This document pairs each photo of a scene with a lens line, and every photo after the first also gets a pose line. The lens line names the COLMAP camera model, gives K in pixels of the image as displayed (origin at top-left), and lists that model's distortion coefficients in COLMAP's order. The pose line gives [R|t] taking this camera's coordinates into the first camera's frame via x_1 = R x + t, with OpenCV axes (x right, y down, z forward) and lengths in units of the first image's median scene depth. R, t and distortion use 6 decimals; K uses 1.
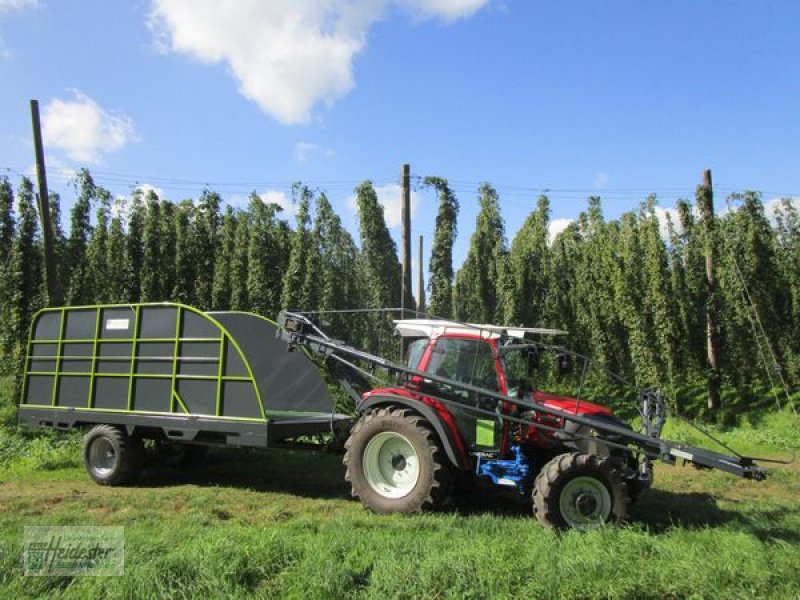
lens RADIAL K [[597.9, 0, 400.0], [0, 597.9, 300.0], [0, 0, 1]] dist [-0.011695, -0.001254]
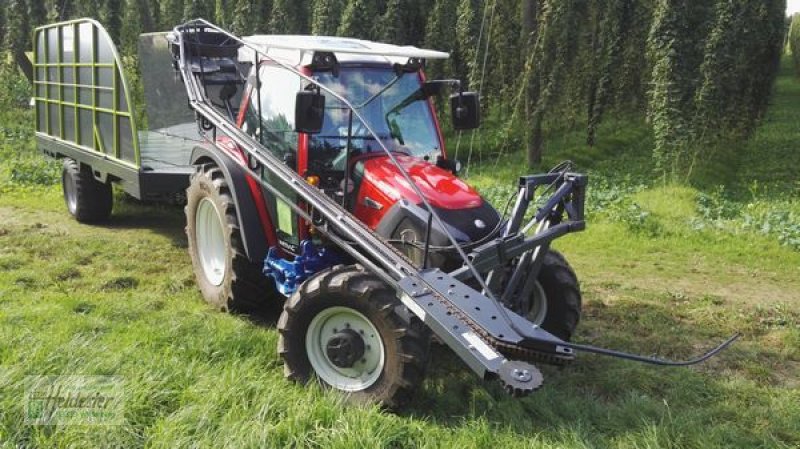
lens RADIAL K [[653.0, 0, 400.0], [0, 653.0, 224.5], [0, 0, 1]] dist [0.005120, 0.055477]
pose [[0.897608, 0.107514, -0.427481, 0.450240], [0.029043, 0.953266, 0.300734, 0.016753], [0.439836, -0.282356, 0.852537, 0.351902]]
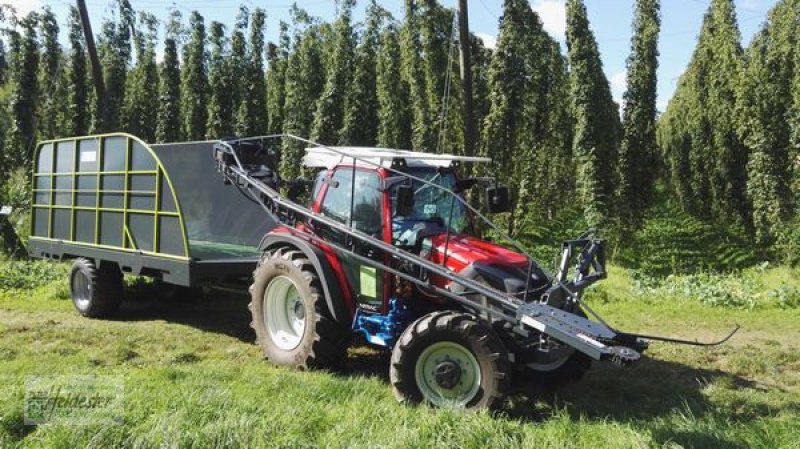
lens RADIAL K [[653.0, 0, 400.0], [0, 653.0, 224.5], [0, 0, 1]] dist [0.005120, 0.055477]
pose [[0.958683, 0.013787, -0.284143, 0.353869], [0.029906, 0.988406, 0.148860, 0.006880], [0.282901, -0.151207, 0.947155, 0.127582]]
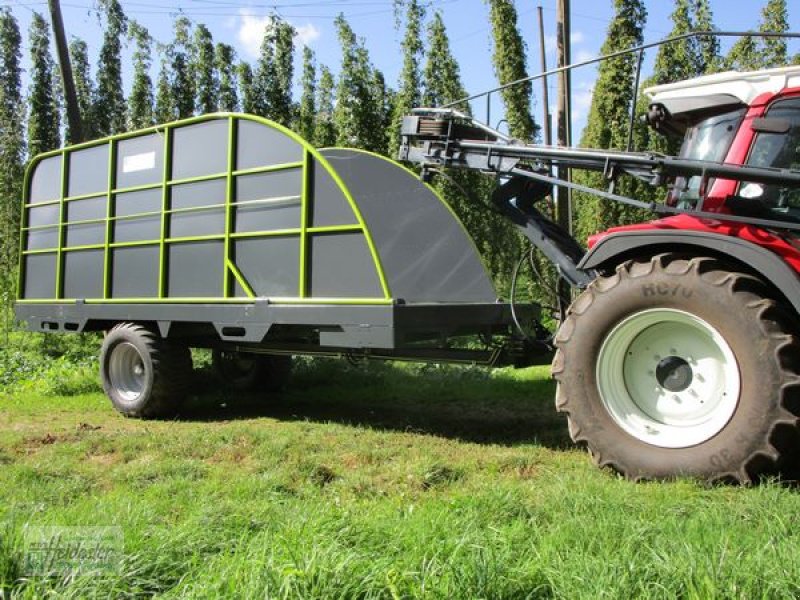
lens RADIAL K [[666.1, 0, 402.6], [0, 666.1, 296.6], [0, 0, 1]] dist [-0.005288, -0.004839]
pose [[0.989198, -0.013916, -0.145922, -0.118082], [0.029200, 0.994239, 0.103127, 0.128310], [0.143646, -0.106274, 0.983906, 0.389218]]
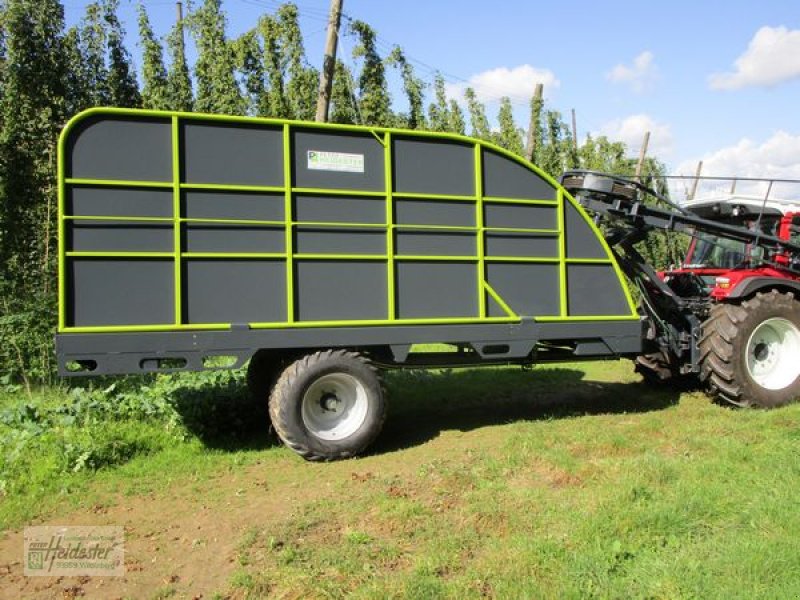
lens RADIAL K [[507.2, 0, 300.9], [0, 507.2, 329.3], [0, 0, 1]] dist [-0.001746, -0.000376]
pose [[0.762402, -0.034740, 0.646171, -0.878311], [-0.039971, 0.994123, 0.100608, 0.159396], [-0.645868, -0.102532, 0.756532, 0.740176]]
